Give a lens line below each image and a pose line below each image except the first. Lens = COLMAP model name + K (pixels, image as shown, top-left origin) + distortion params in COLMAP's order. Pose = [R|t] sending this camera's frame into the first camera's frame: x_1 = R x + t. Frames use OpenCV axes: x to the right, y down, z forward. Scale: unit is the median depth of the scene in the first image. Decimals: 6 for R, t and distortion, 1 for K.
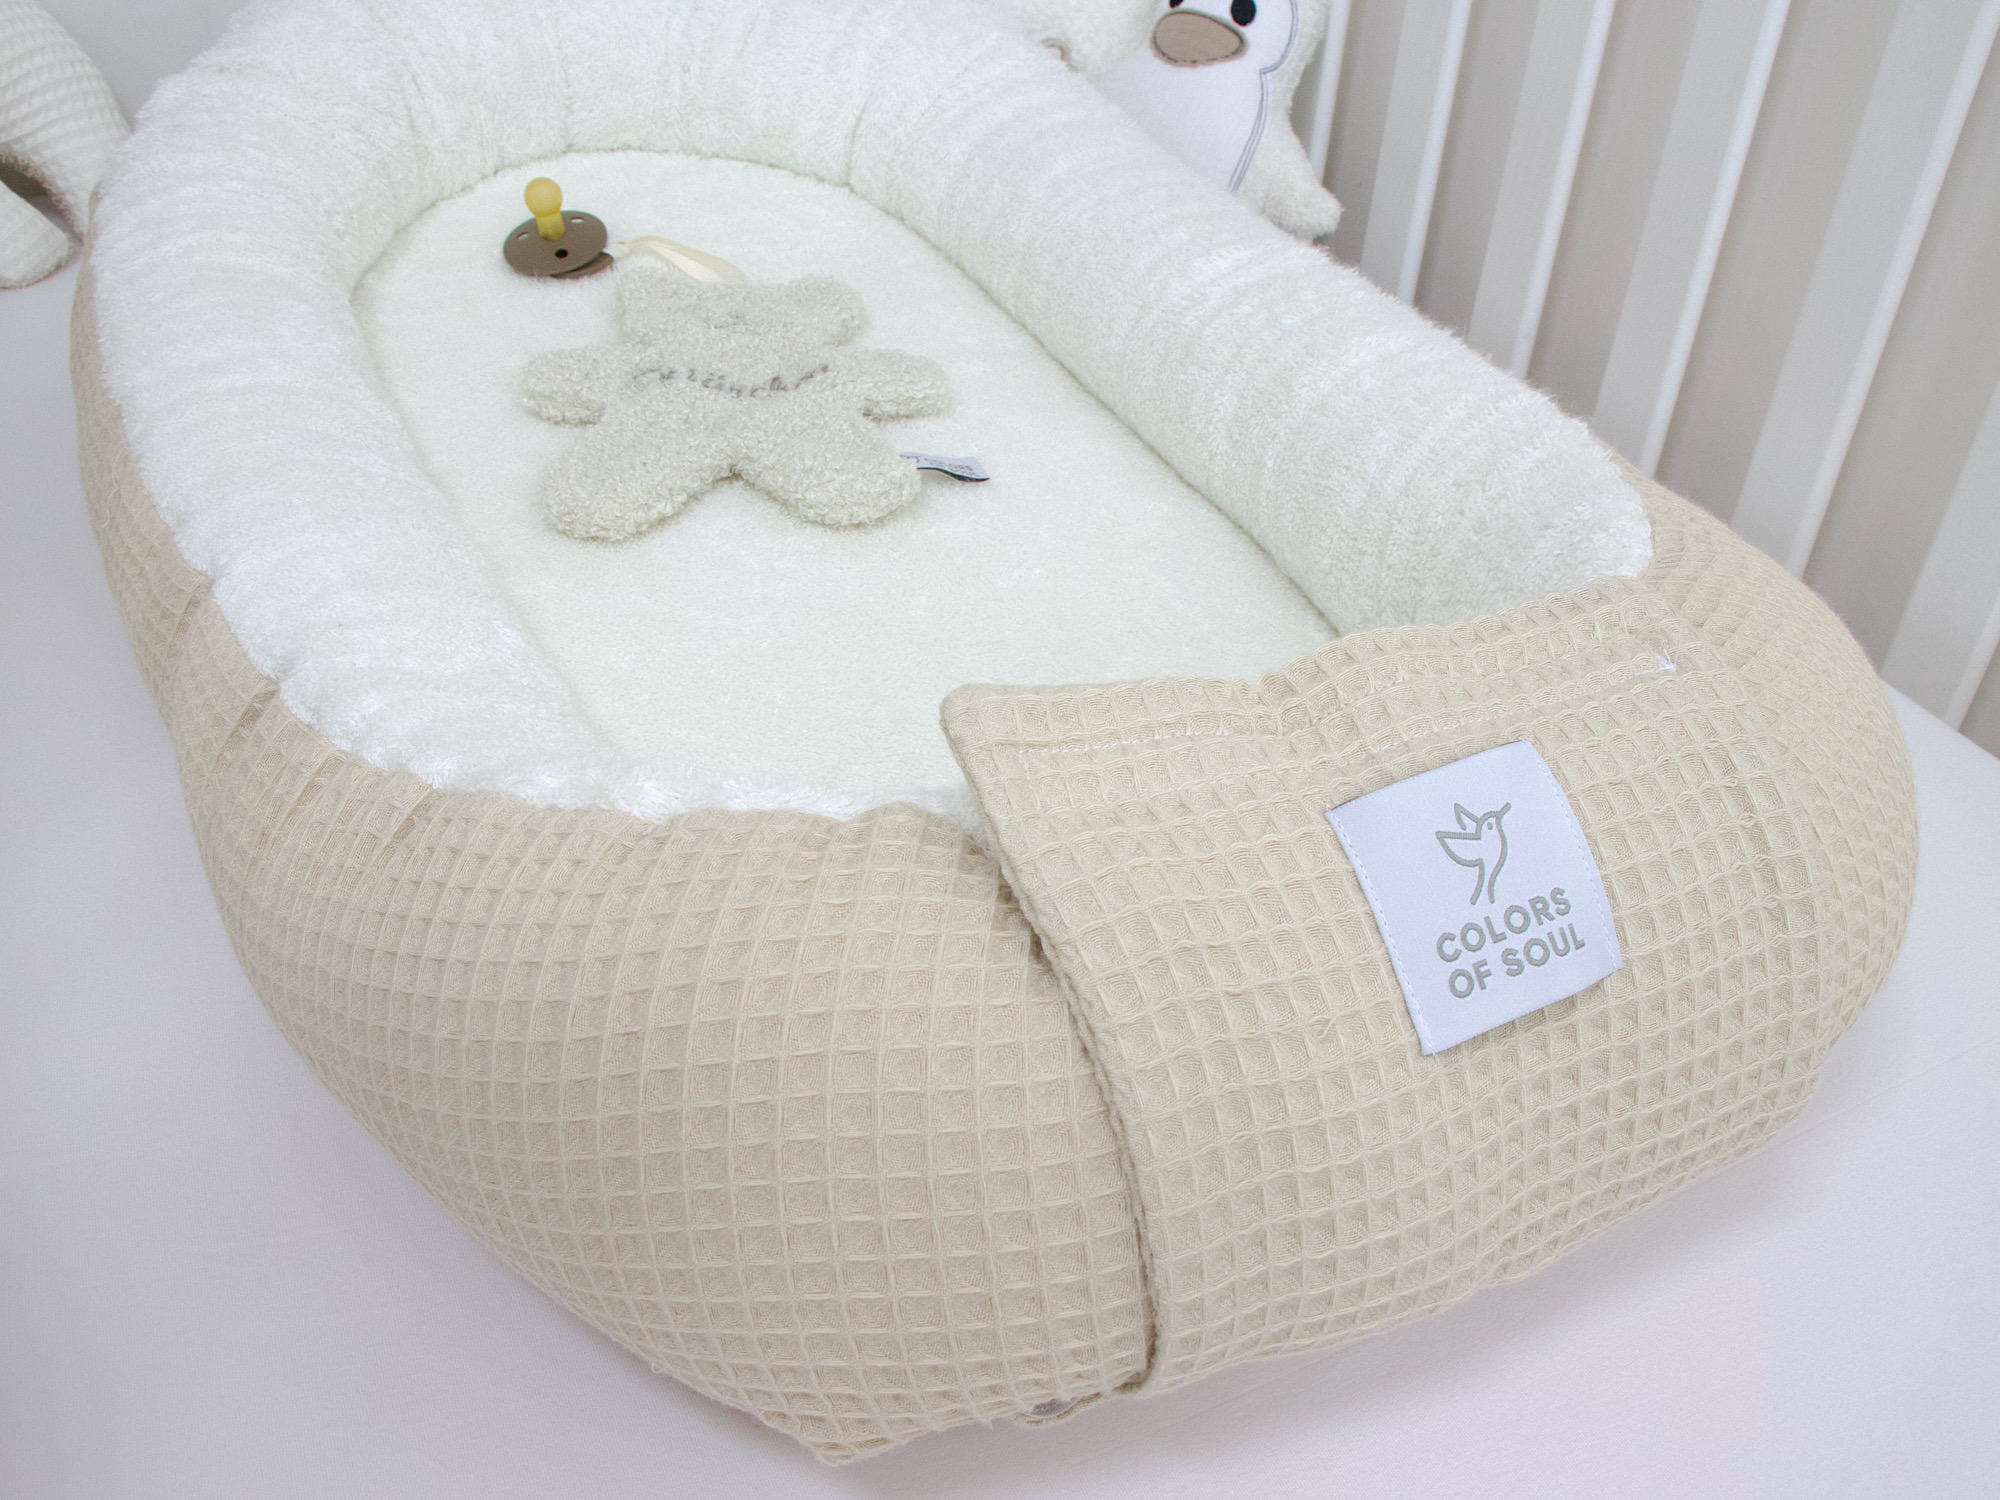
lens RADIAL K [[1814.1, 0, 973.0], [0, 1814.1, 747.2], [0, 0, 1]] dist [-0.199517, 0.186436]
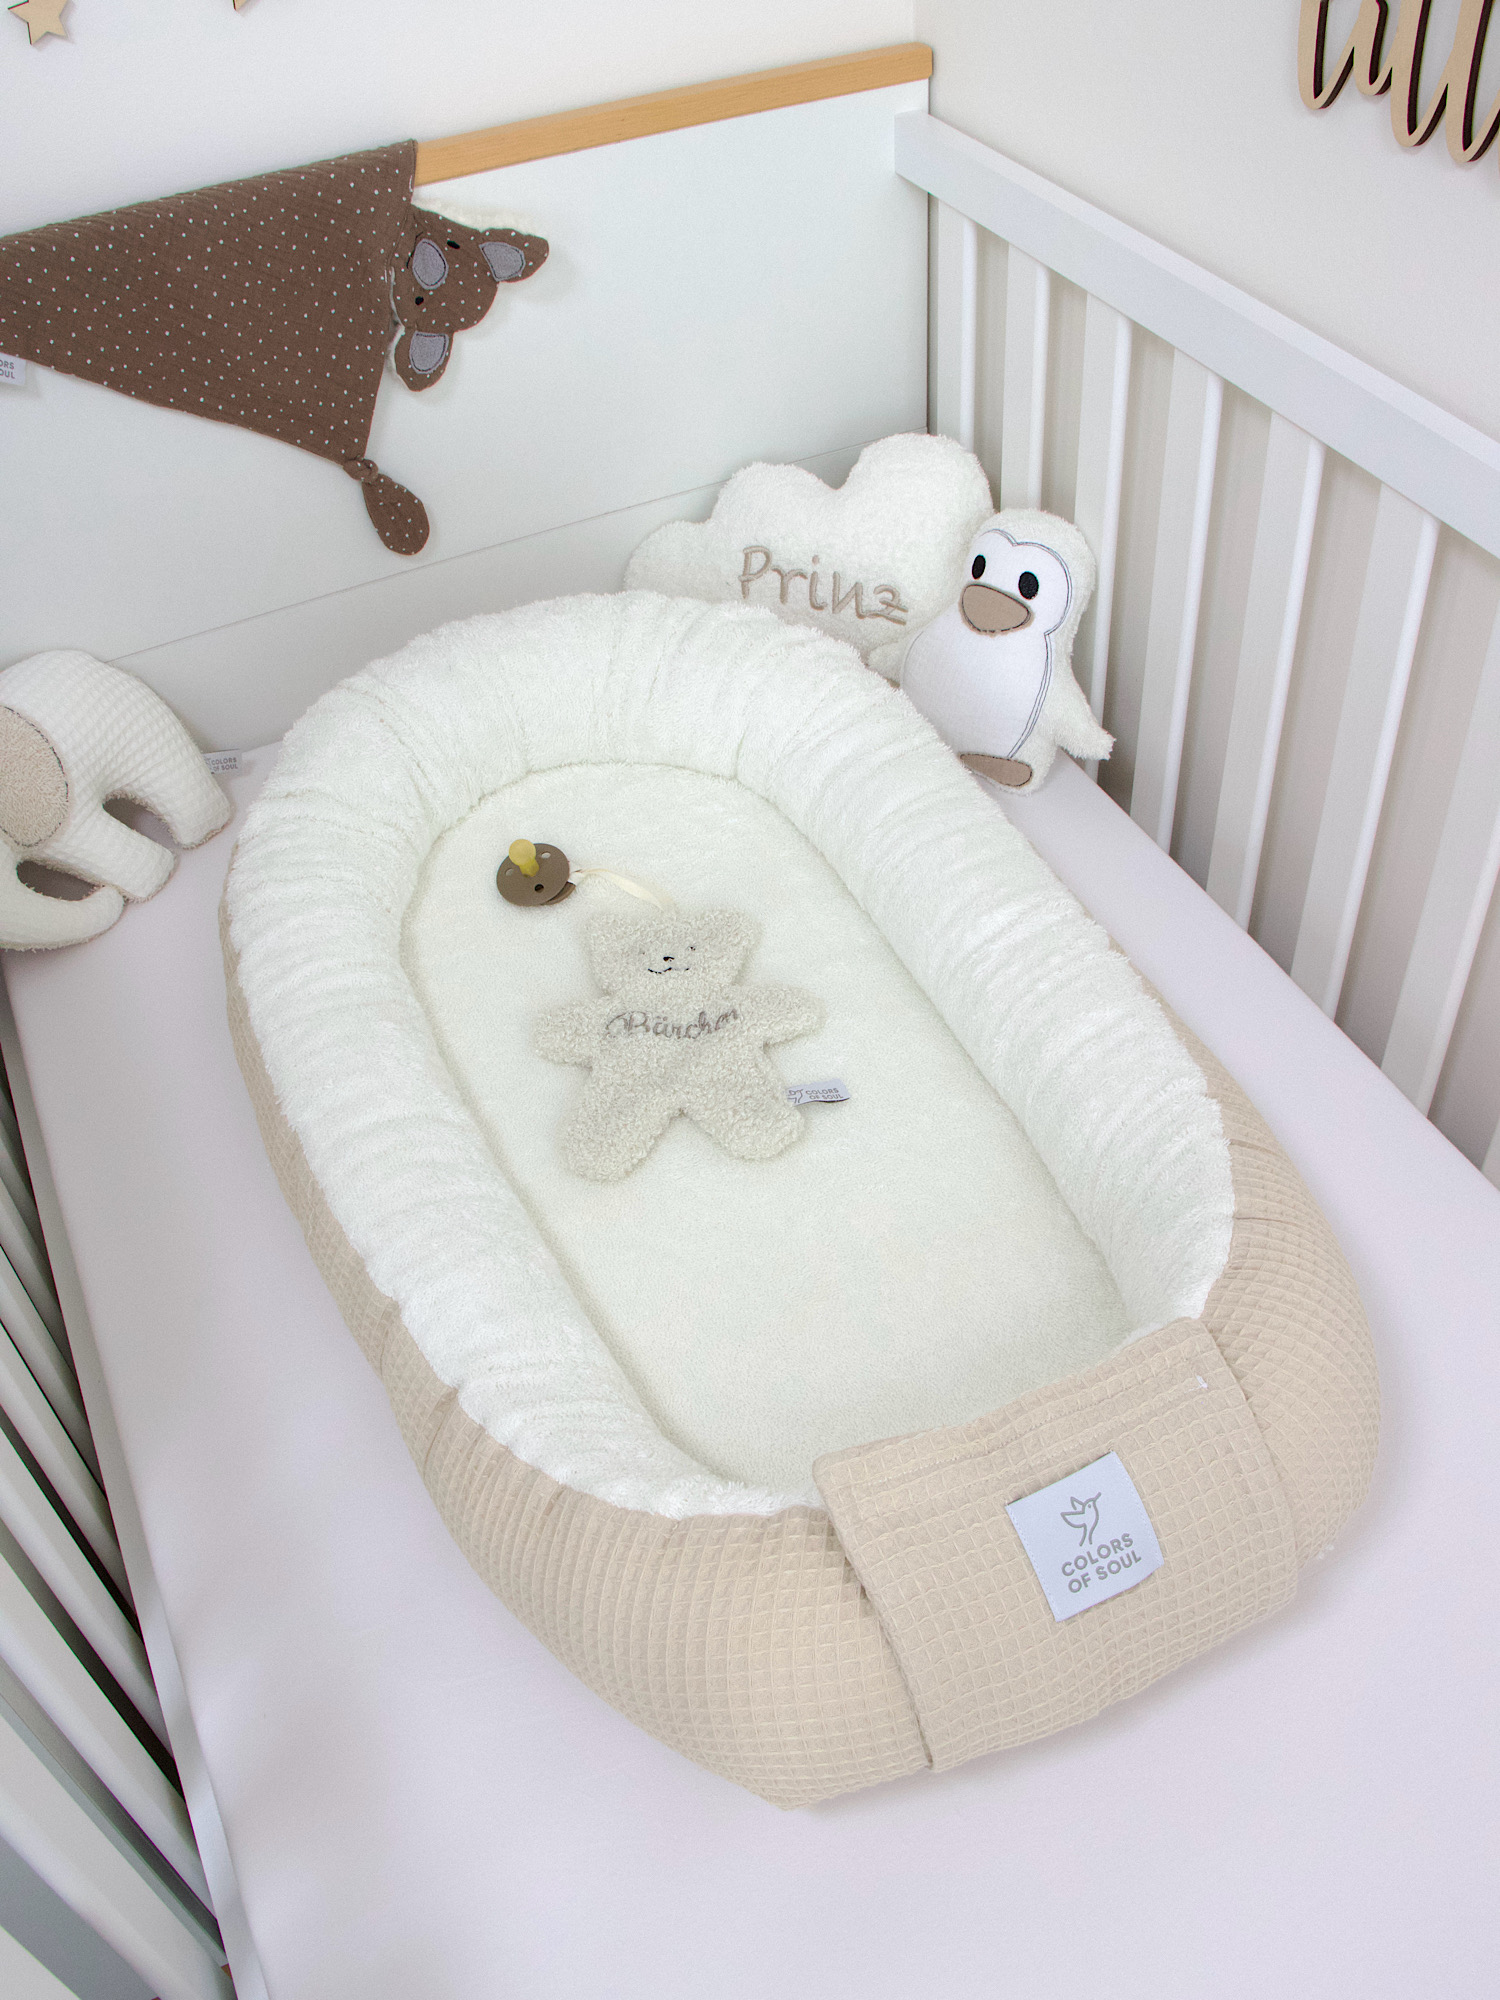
lens RADIAL K [[1819.6, 0, 736.7], [0, 1819.6, 1001.6], [0, 0, 1]] dist [-0.183636, 0.138629]
pose [[0.992375, -0.070736, -0.100932, 0.074940], [0.083839, 0.987682, 0.132119, -0.438561], [0.090343, -0.139574, 0.986082, -0.501529]]
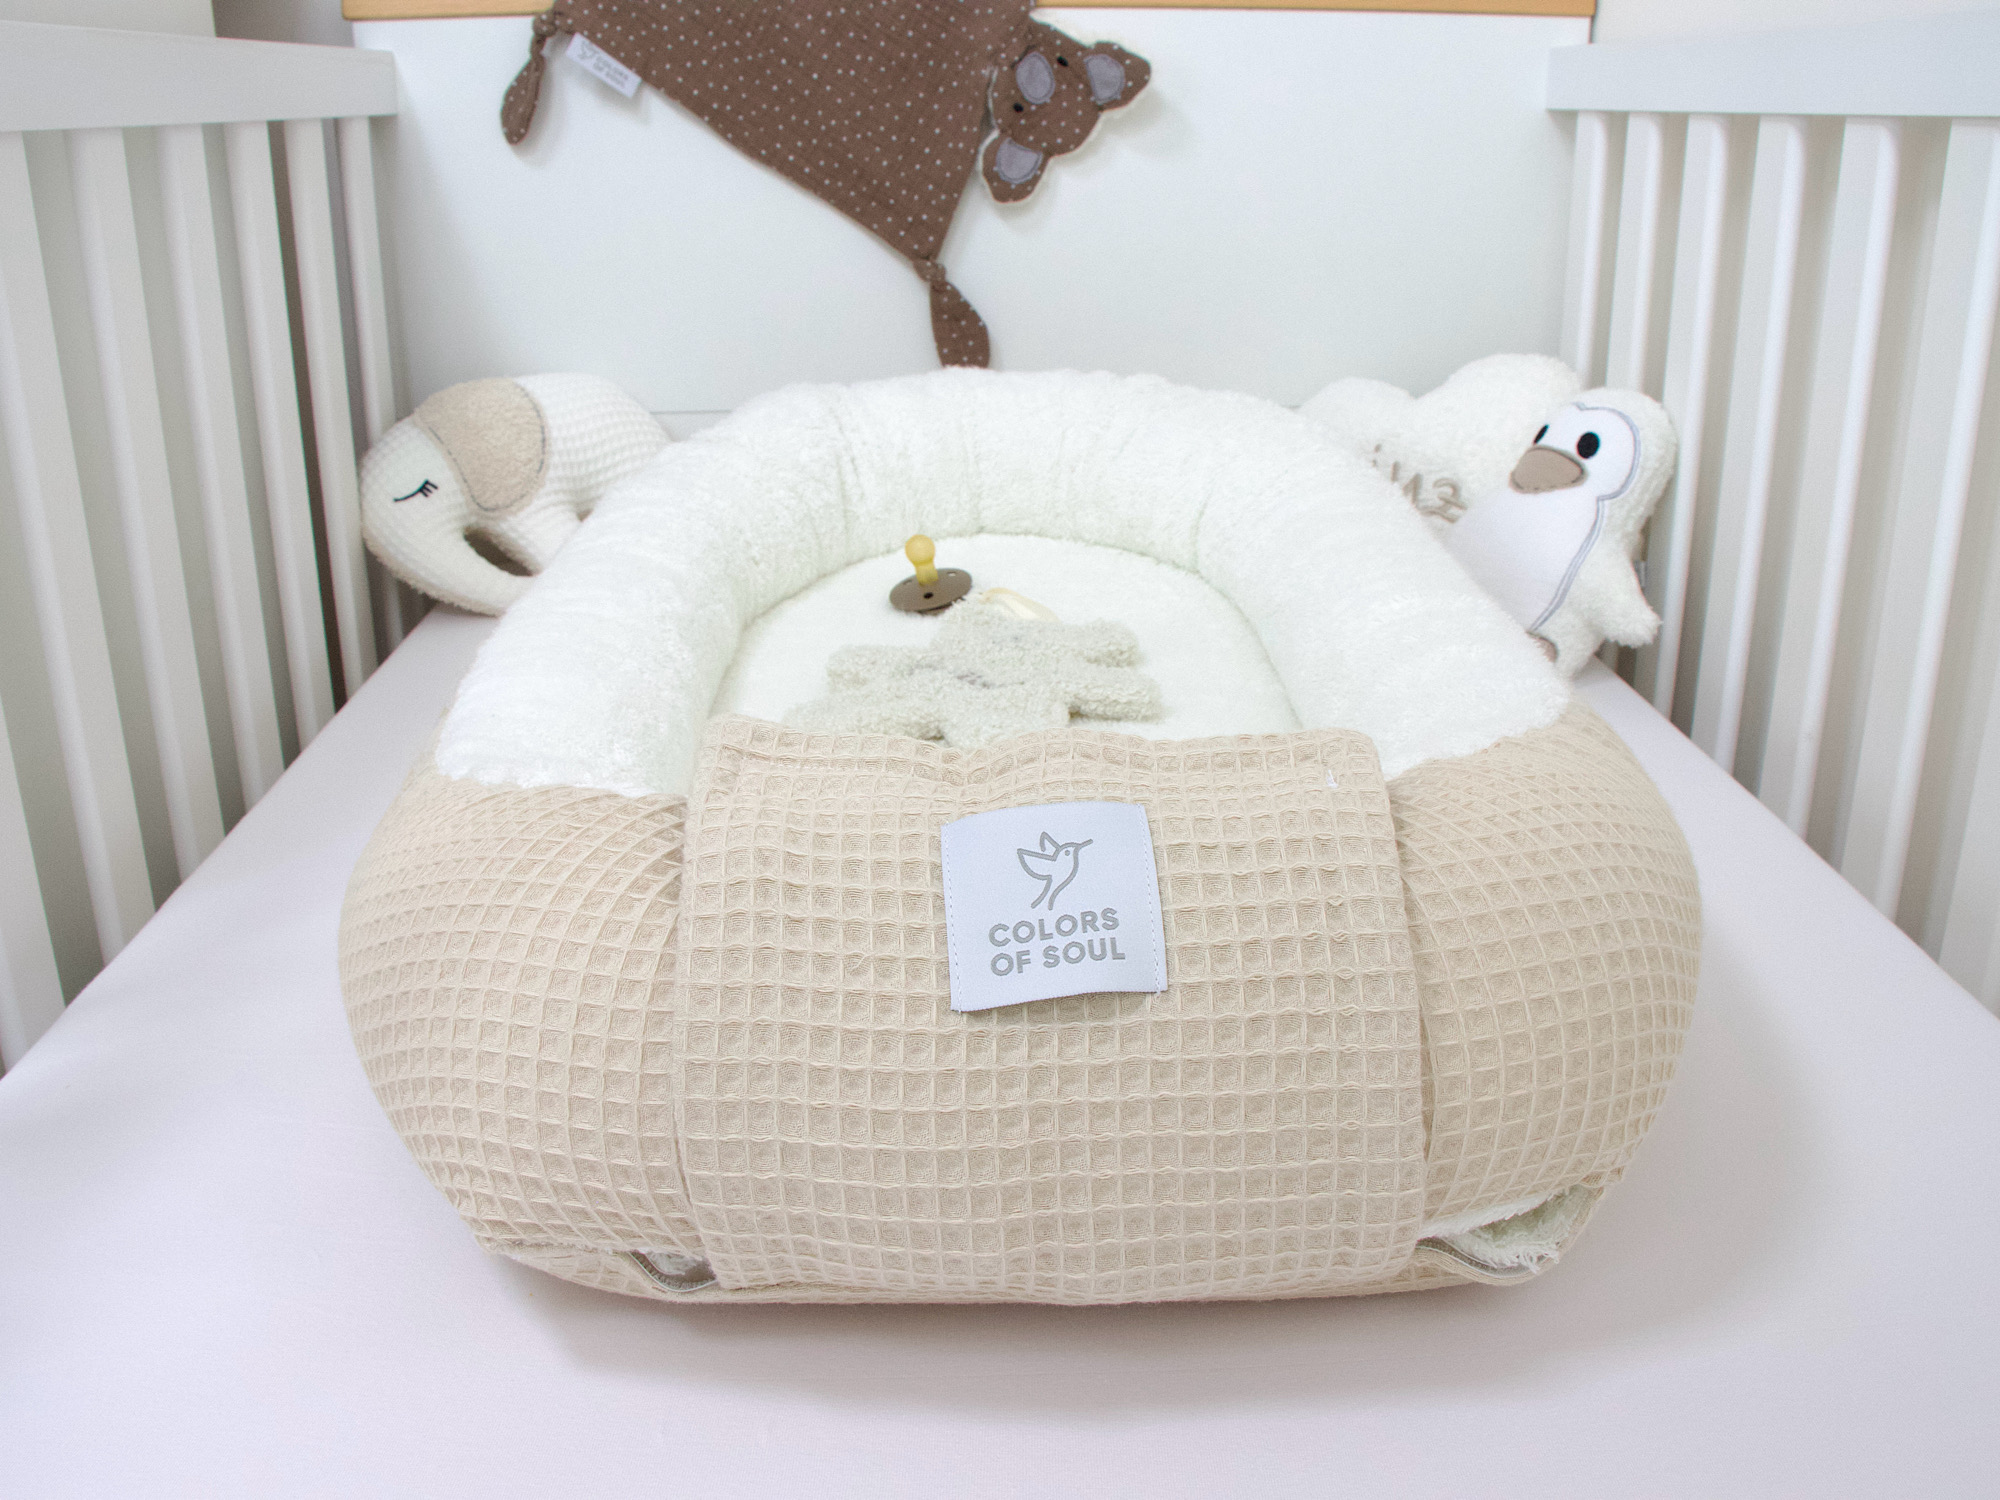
lens RADIAL K [[1803.5, 0, 1000.0], [0, 1803.5, 750.0], [0, 0, 1]] dist [-0.184672, 0.137824]
pose [[0.909490, 0.077803, -0.408379, 0.401173], [-0.195809, 0.946714, -0.255716, 0.162288], [0.366723, 0.312535, 0.876262, -0.060579]]
